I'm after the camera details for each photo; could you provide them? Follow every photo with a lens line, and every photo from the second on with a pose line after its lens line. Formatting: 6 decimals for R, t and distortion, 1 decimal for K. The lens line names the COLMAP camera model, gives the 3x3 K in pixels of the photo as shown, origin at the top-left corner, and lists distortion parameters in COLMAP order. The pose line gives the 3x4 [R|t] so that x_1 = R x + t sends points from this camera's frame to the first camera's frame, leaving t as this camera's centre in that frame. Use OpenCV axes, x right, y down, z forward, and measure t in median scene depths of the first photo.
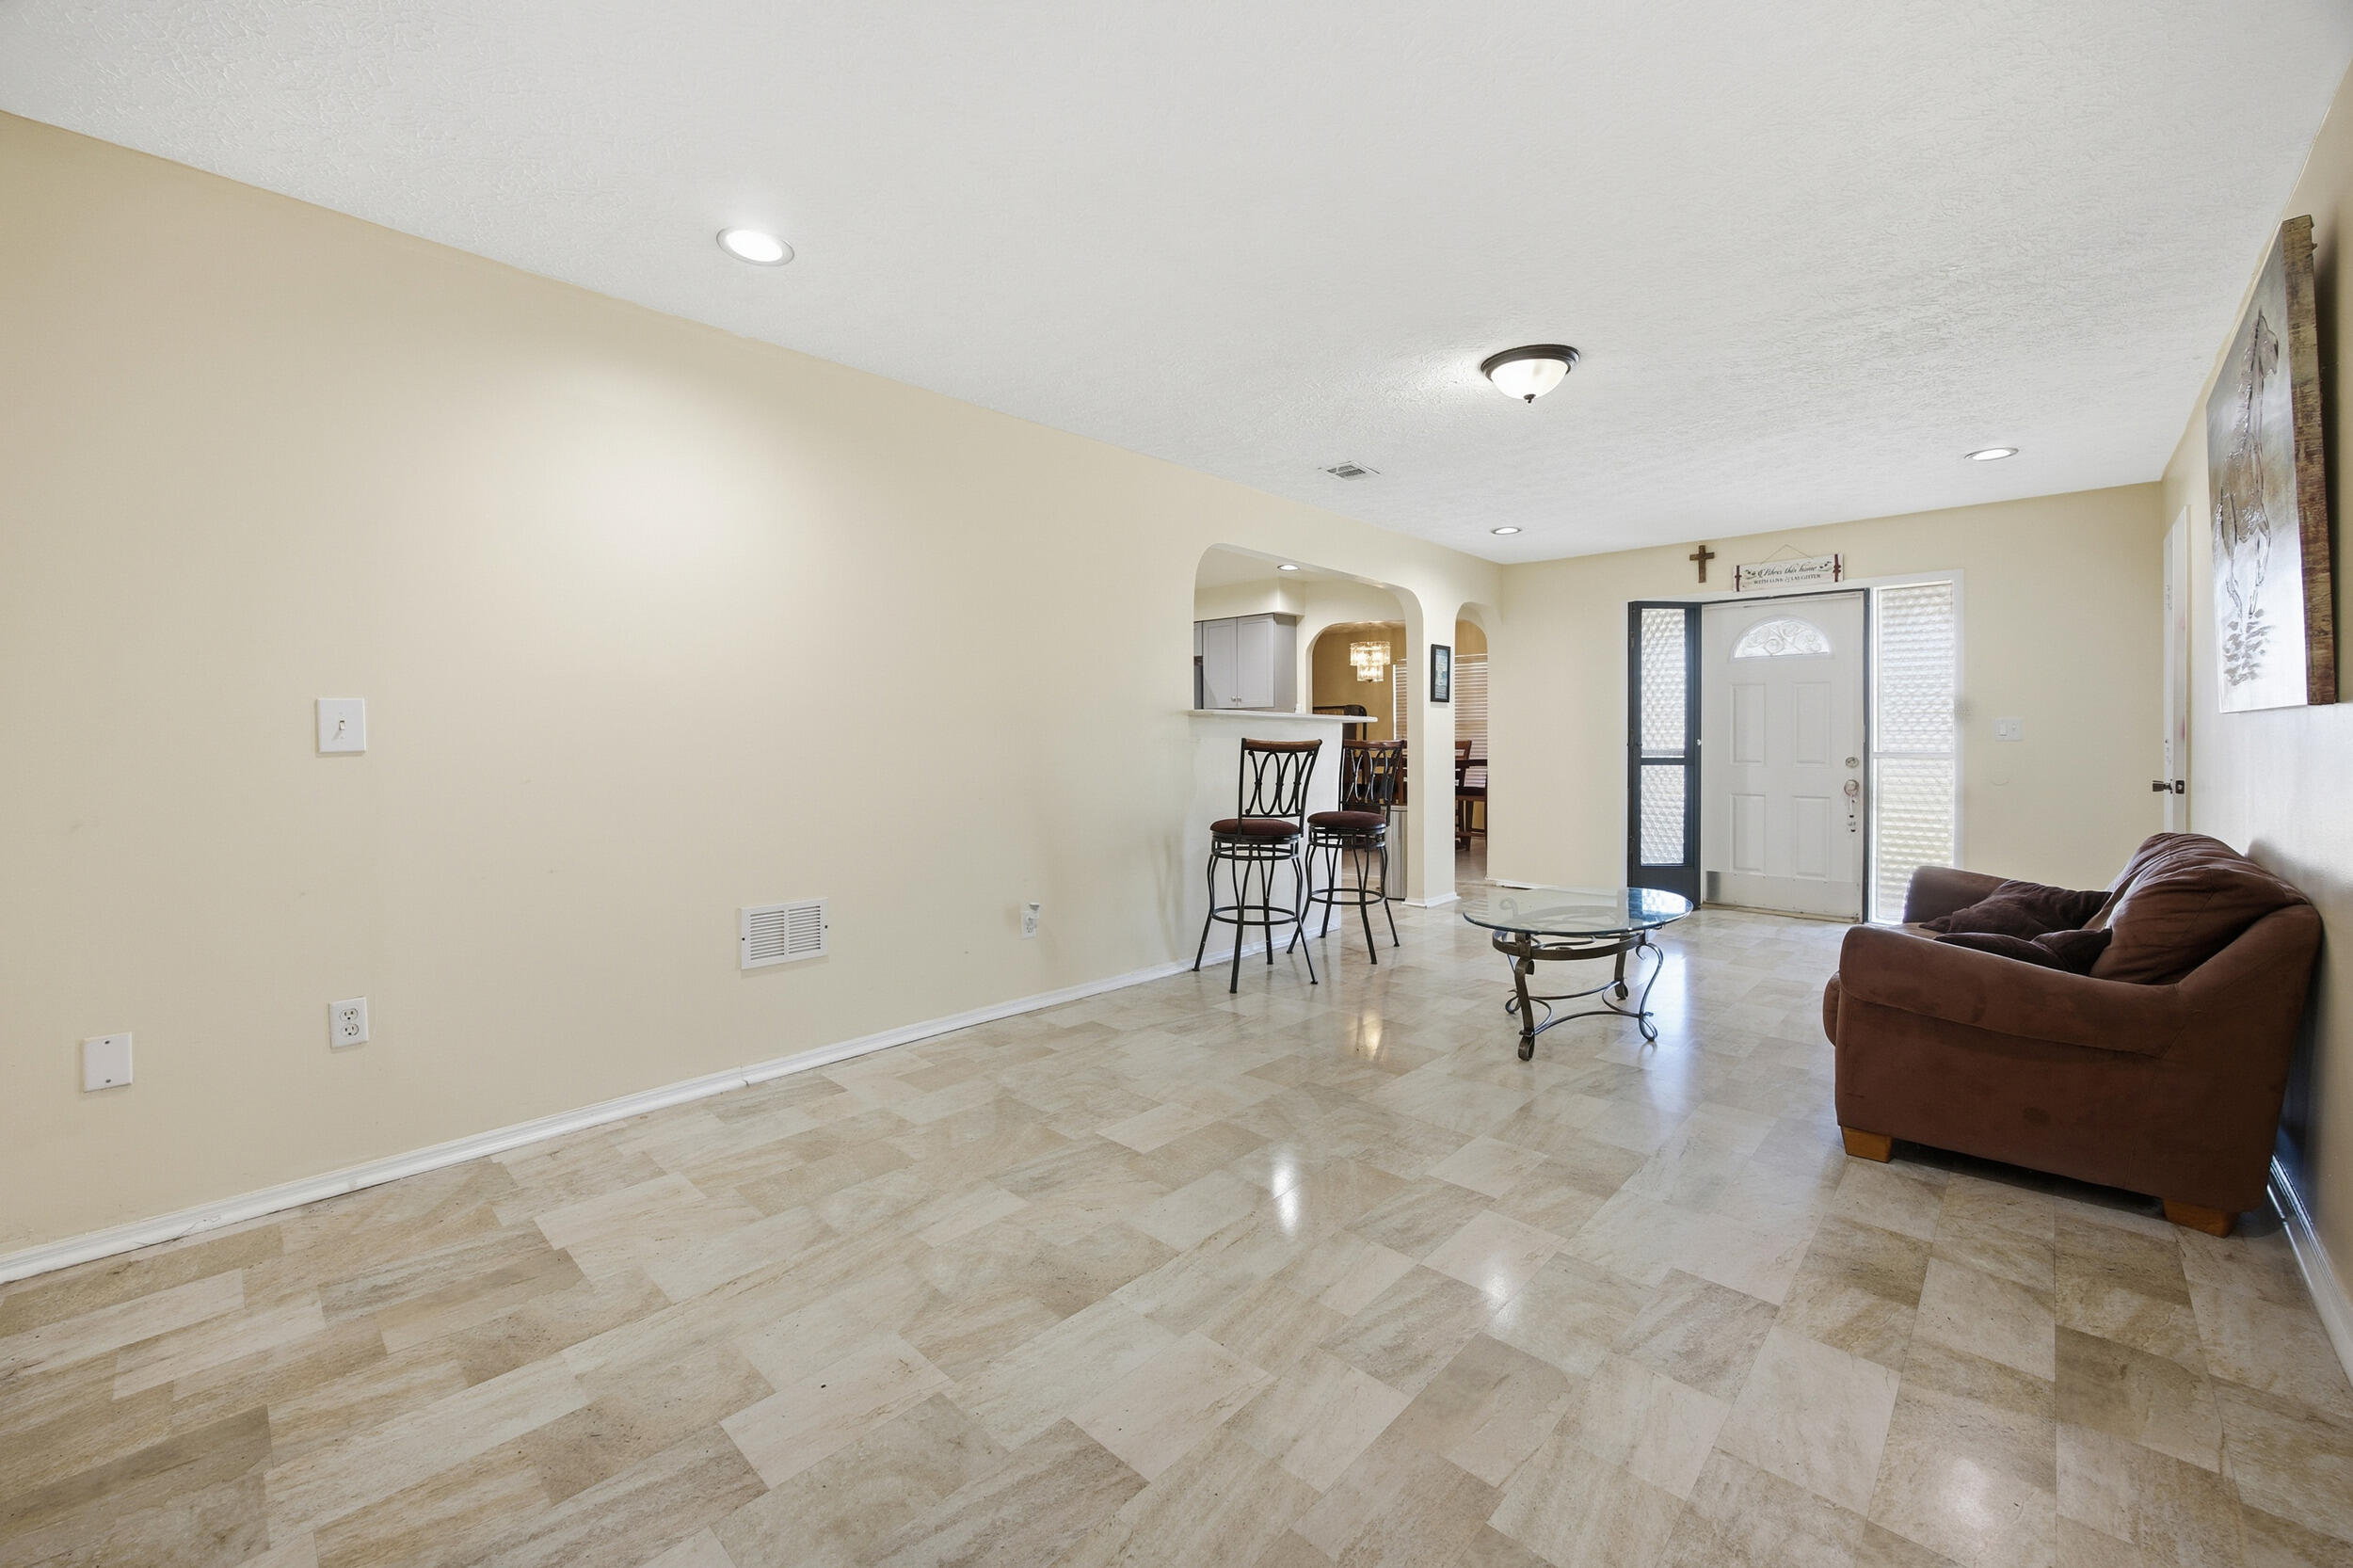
lens RADIAL K [[926.6, 0, 1190.0], [0, 926.6, 778.6], [0, 0, 1]] dist [-0.010545, 0.000243]
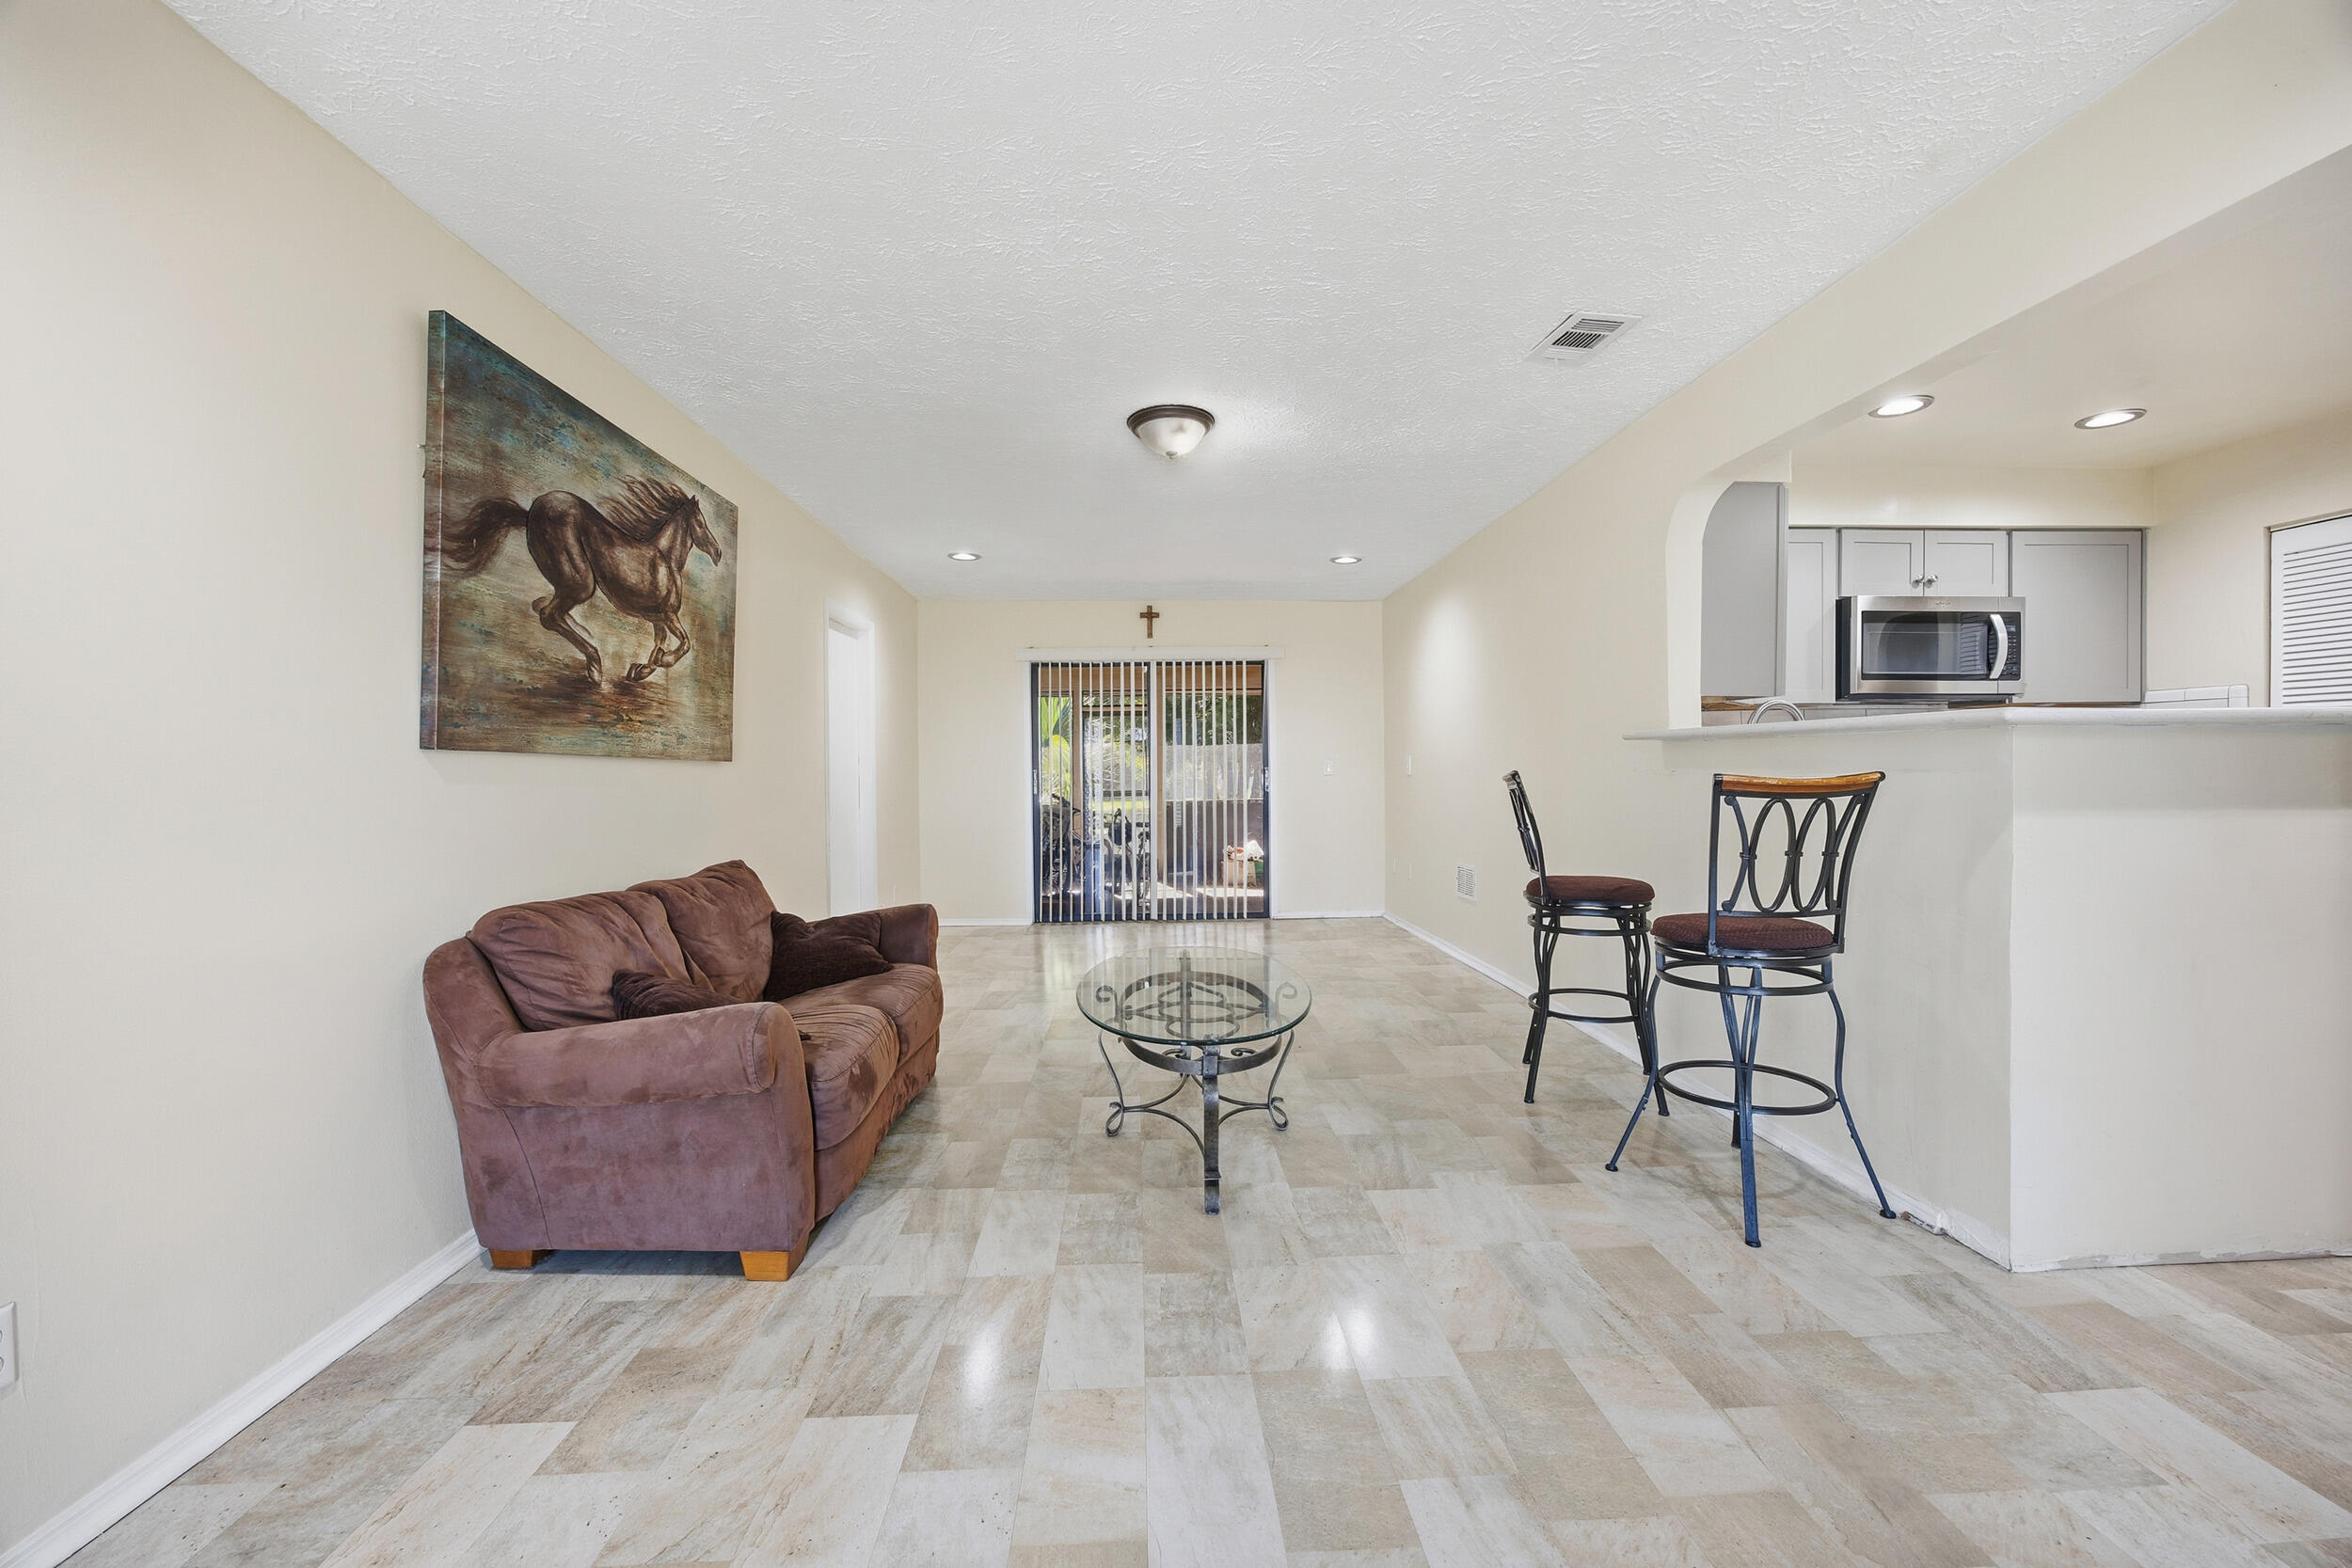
lens RADIAL K [[926.1, 0, 1189.5], [0, 926.1, 778.6], [0, 0, 1]] dist [-0.010545, 0.000243]
pose [[-0.691244, 0.015627, -0.722453, 1.180046], [-0.022082, 0.998842, 0.042733, -0.102576], [0.722284, 0.045492, -0.690098, 2.170983]]
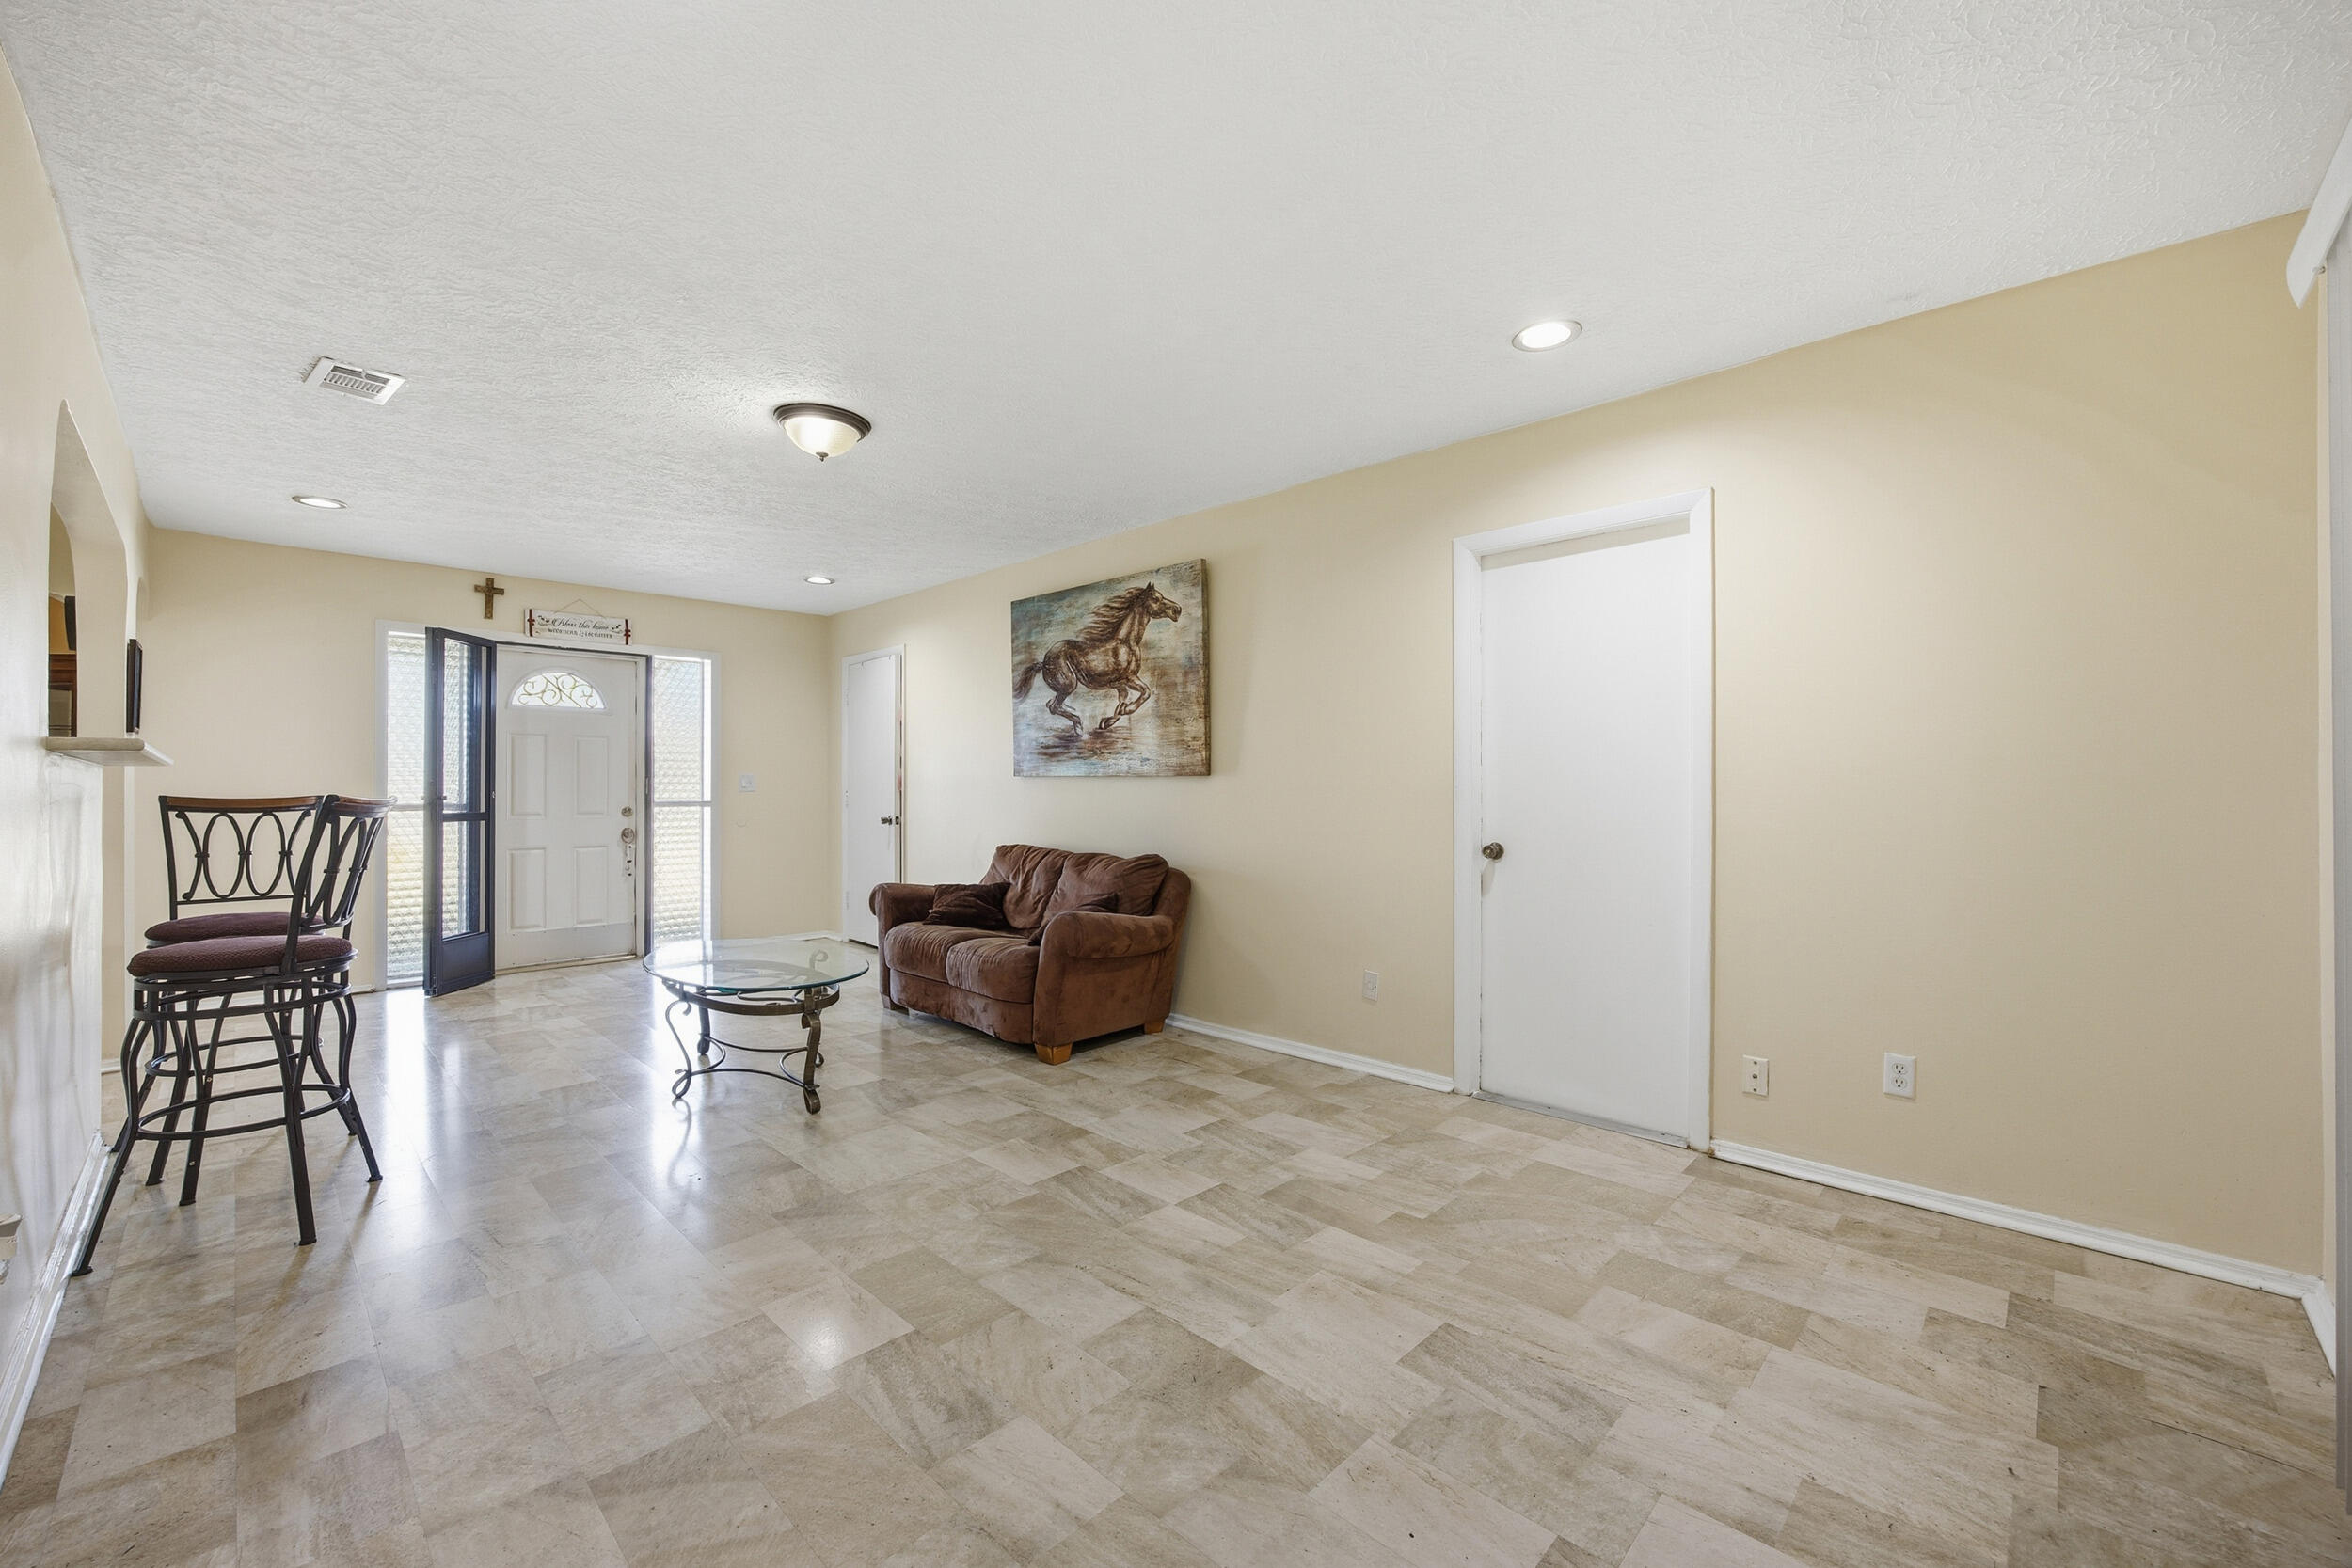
lens RADIAL K [[926.1, 0, 1189.5], [0, 926.1, 778.6], [0, 0, 1]] dist [-0.010545, 0.000243]
pose [[0.018565, 0.015069, 0.999714, -0.865615], [0.043808, 0.998914, -0.015871, -0.028298], [-0.998867, 0.044090, 0.017885, 0.790611]]
